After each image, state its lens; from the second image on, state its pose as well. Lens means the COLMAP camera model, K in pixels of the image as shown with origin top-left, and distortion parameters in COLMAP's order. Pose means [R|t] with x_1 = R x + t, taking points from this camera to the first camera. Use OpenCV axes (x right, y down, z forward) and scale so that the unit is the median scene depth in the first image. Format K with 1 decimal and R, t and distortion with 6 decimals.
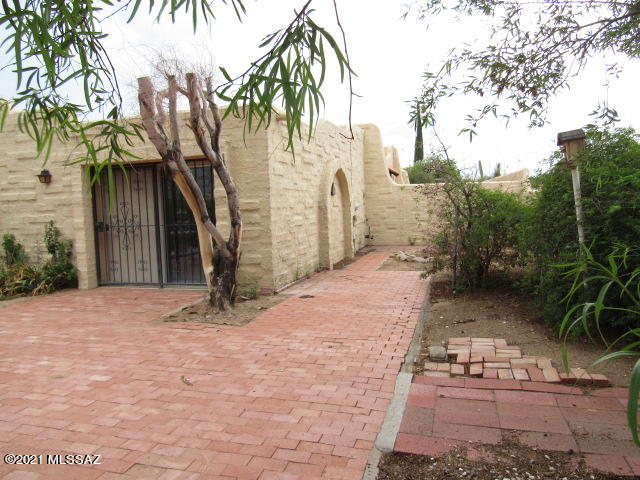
lens RADIAL K [[458.1, 0, 320.0], [0, 458.1, 240.0], [0, 0, 1]] dist [-0.045918, 0.032743]
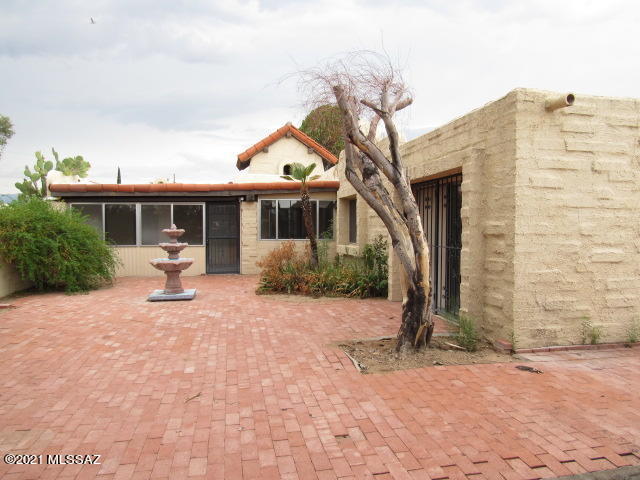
lens RADIAL K [[452.7, 0, 320.0], [0, 452.7, 240.0], [0, 0, 1]] dist [-0.022492, 0.004224]
pose [[0.459060, 0.061883, -0.886247, 0.484935], [-0.084844, 0.996065, 0.025603, -0.066538], [0.884345, 0.063440, 0.462504, 0.501709]]
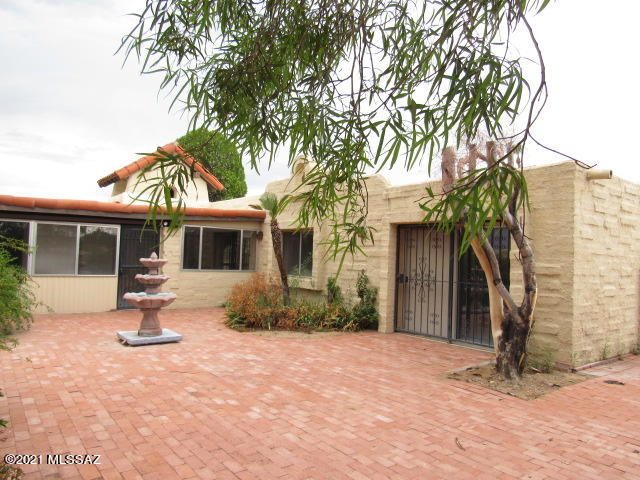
lens RADIAL K [[455.1, 0, 320.0], [0, 455.1, 240.0], [0, 0, 1]] dist [-0.024160, -0.000307]
pose [[0.802265, 0.036880, -0.595828, 0.024979], [-0.105378, 0.991166, -0.080538, -0.016636], [0.587594, 0.127400, 0.799063, -0.026378]]
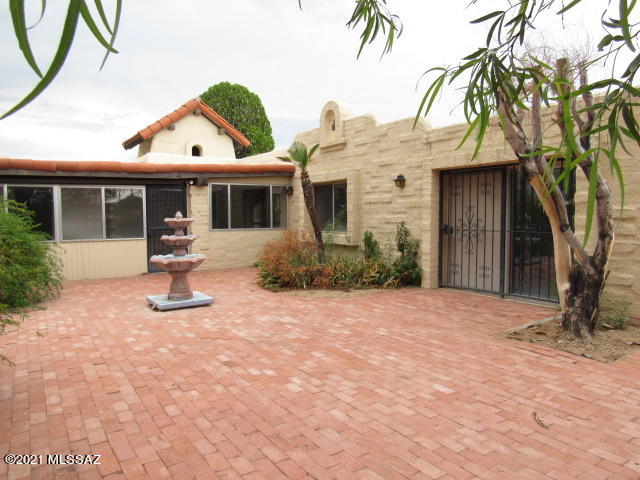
lens RADIAL K [[455.1, 0, 320.0], [0, 455.1, 240.0], [0, 0, 1]] dist [-0.024160, -0.000307]
pose [[0.762661, 0.064582, -0.643567, -0.057752], [-0.067879, 0.997500, 0.019659, -0.009138], [0.643227, 0.028692, 0.765138, 0.056937]]
